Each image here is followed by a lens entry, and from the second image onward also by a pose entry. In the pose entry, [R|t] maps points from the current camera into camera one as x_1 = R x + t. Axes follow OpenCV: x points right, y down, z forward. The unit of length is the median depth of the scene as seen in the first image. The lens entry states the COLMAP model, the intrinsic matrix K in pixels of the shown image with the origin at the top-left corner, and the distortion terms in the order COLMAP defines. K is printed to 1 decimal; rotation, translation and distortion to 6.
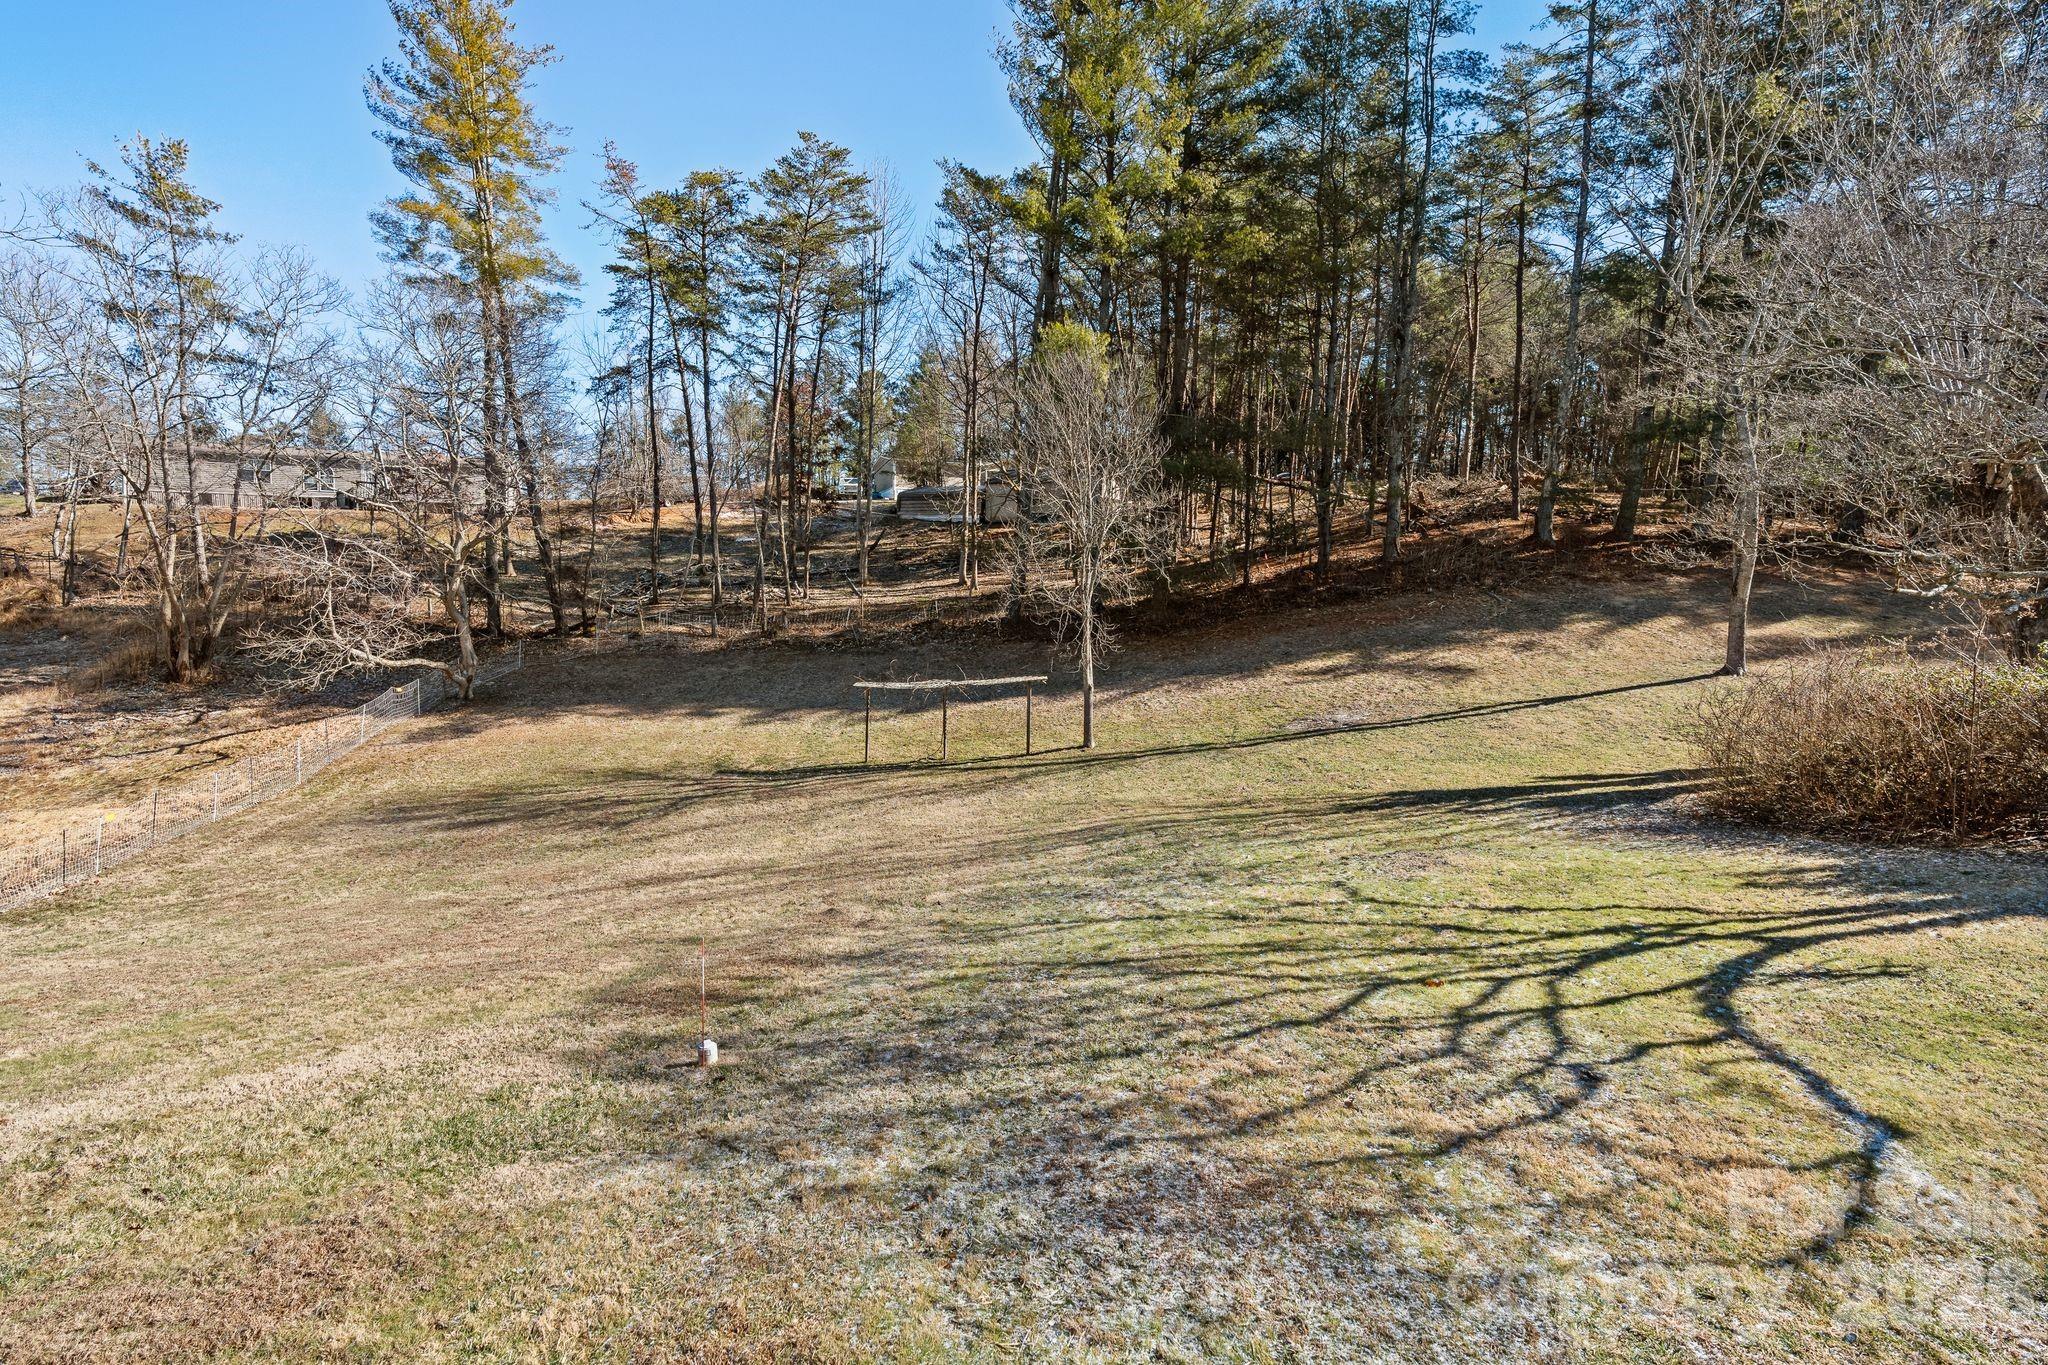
lens RADIAL K [[956.7, 0, 975.9], [0, 956.7, 647.4], [0, 0, 1]] dist [-0.008117, 0.001539]
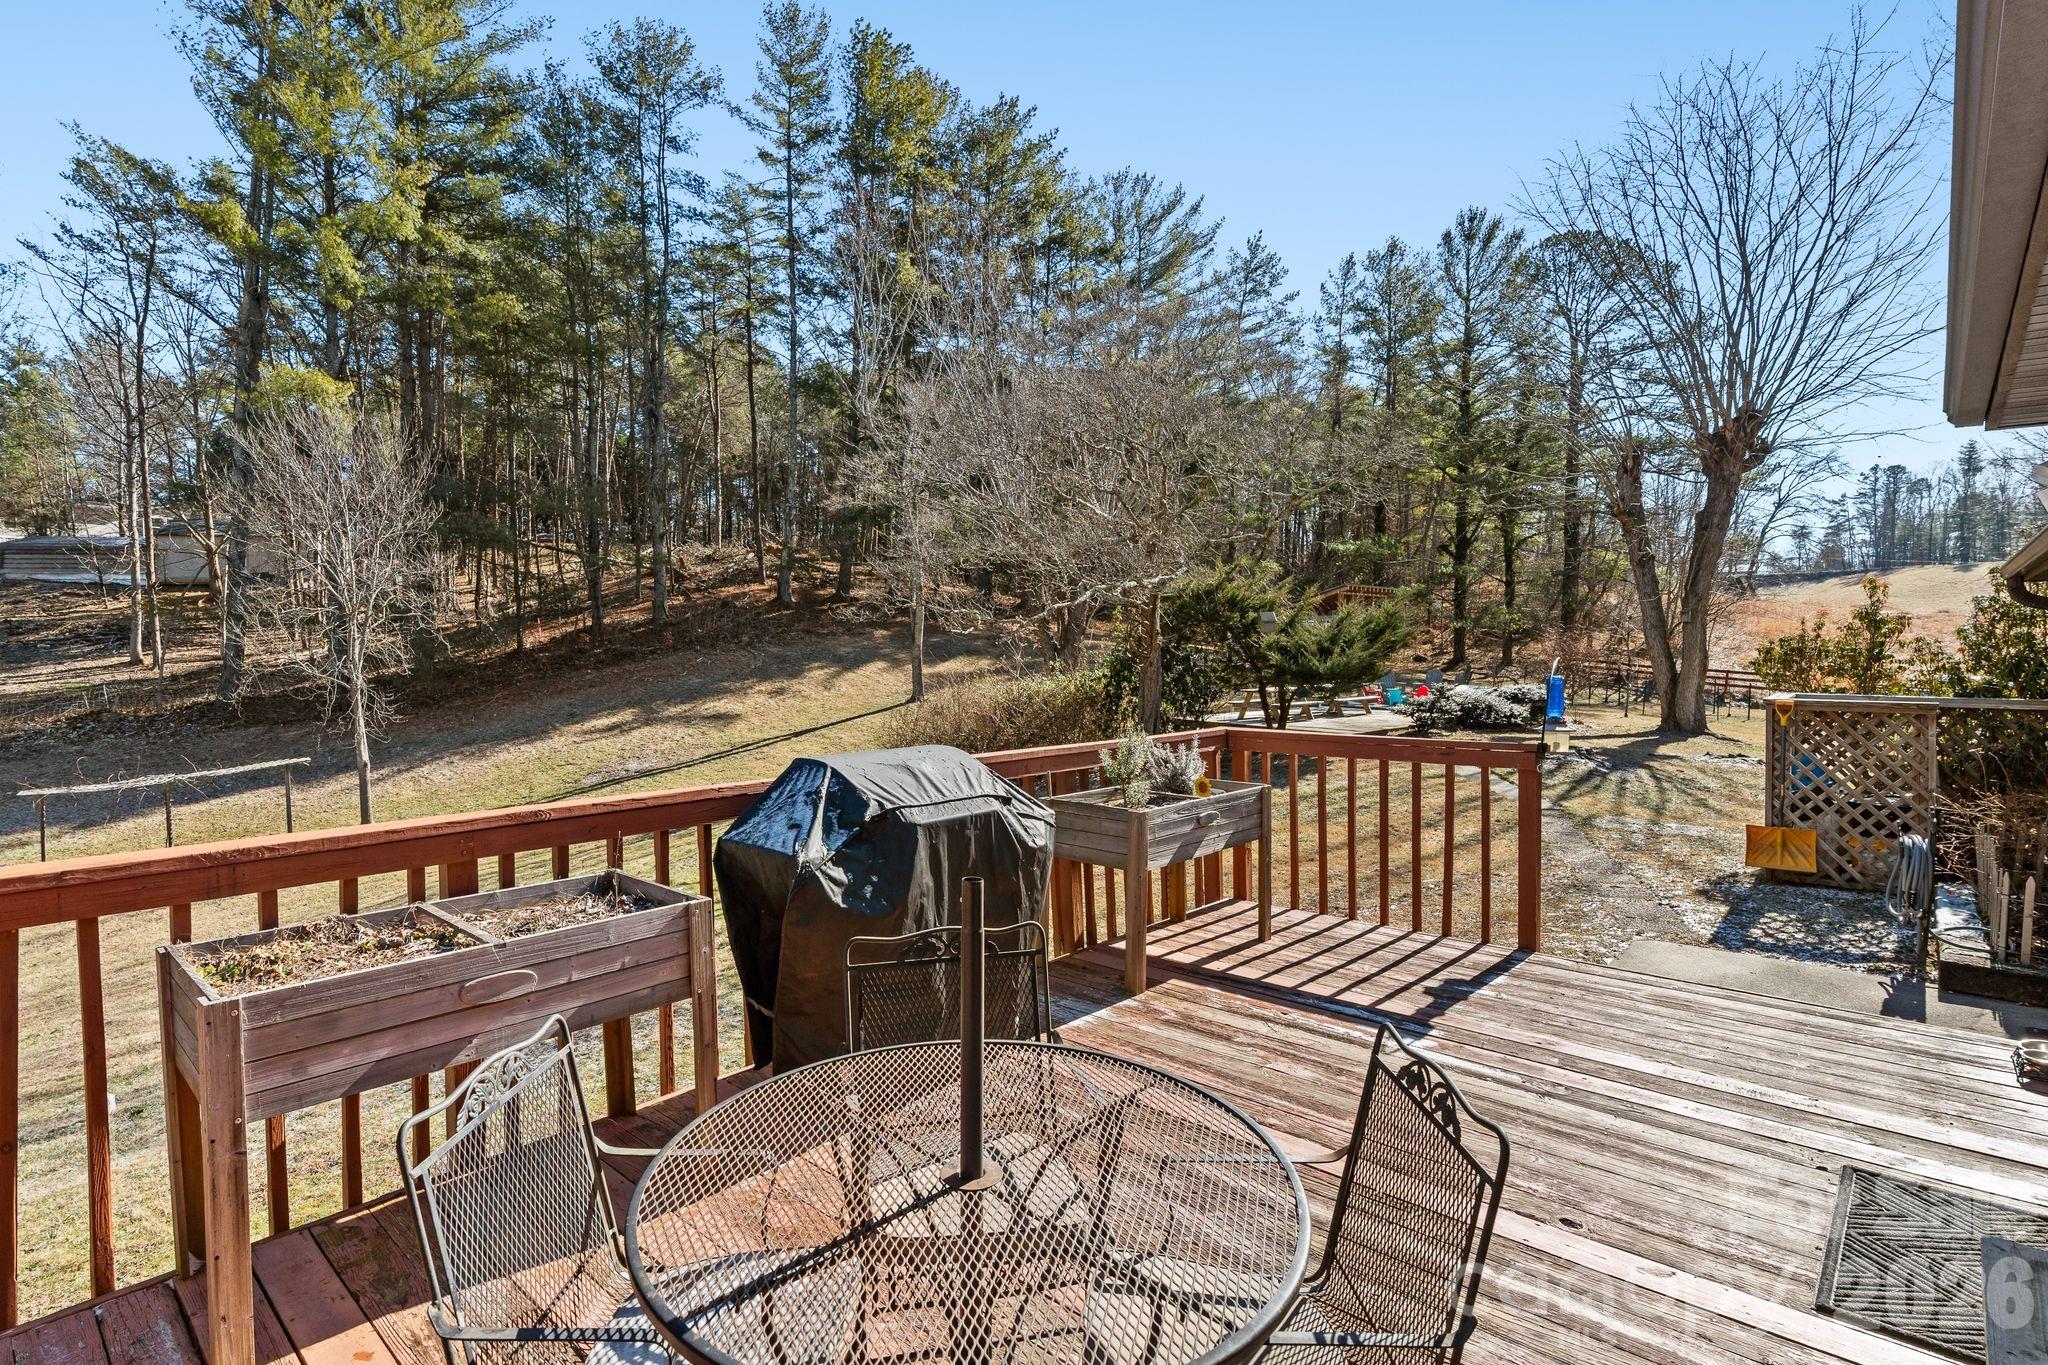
lens RADIAL K [[1013.9, 0, 994.1], [0, 1013.9, 670.7], [0, 0, 1]] dist [-0.005911, -0.000336]
pose [[0.742674, -0.051436, 0.667675, -0.050996], [0.080717, 0.996652, -0.013004, 0.008535], [-0.664771, 0.063550, 0.744340, -0.093497]]
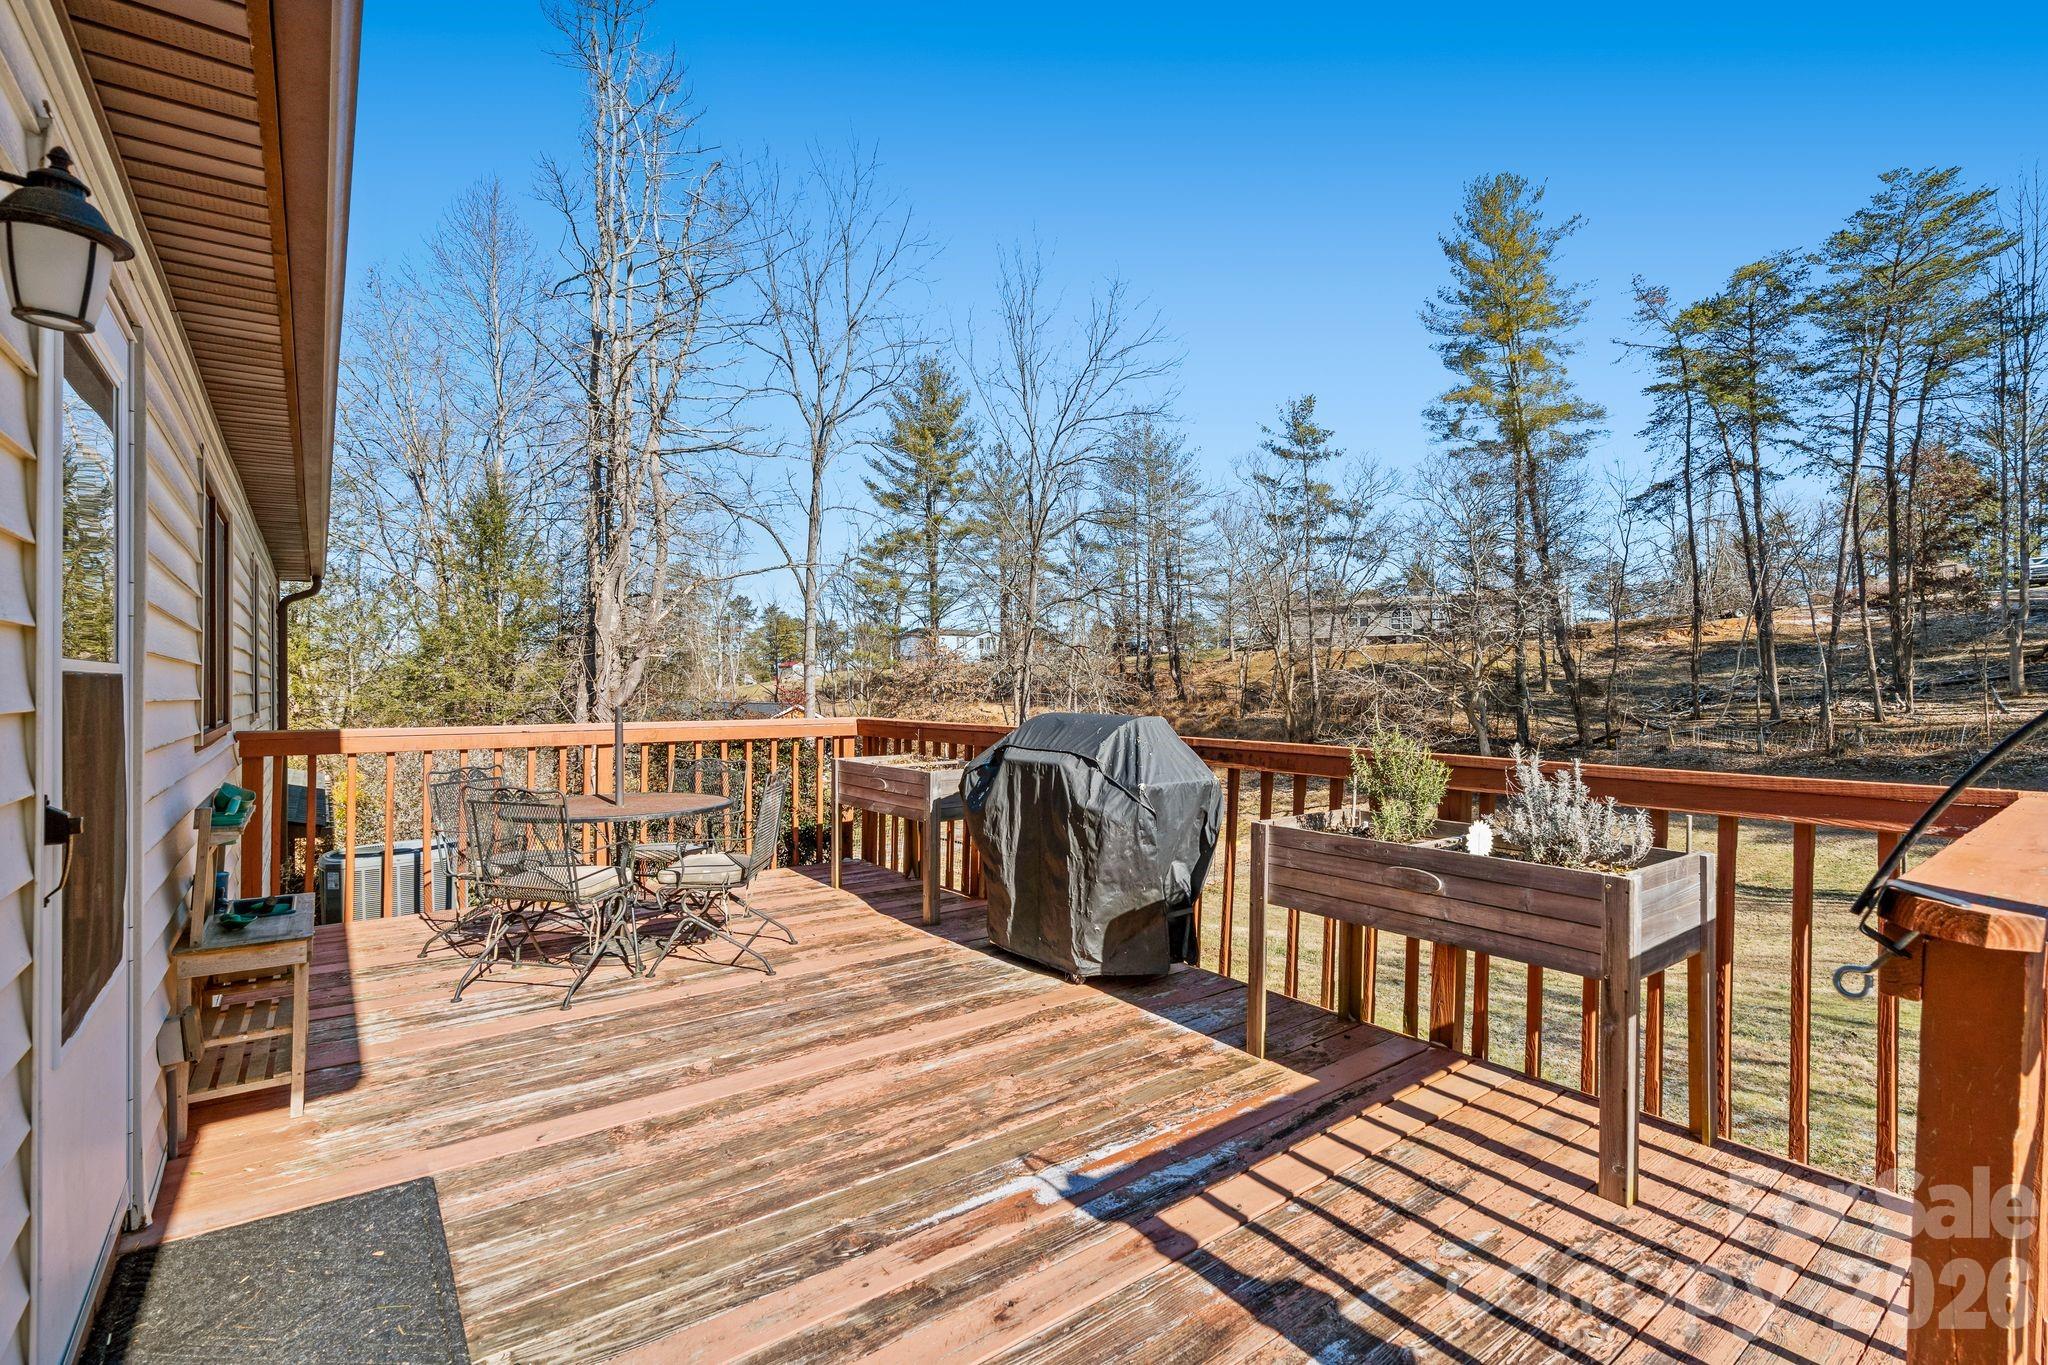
lens RADIAL K [[956.7, 0, 1021.3], [0, 956.7, 683.9], [0, 0, 1]] dist [-0.008117, 0.001539]
pose [[0.522764, -0.030895, -0.851917, 0.134923], [-0.052843, 0.996247, -0.068555, 0.021559], [0.850838, 0.080856, 0.519169, -0.077783]]
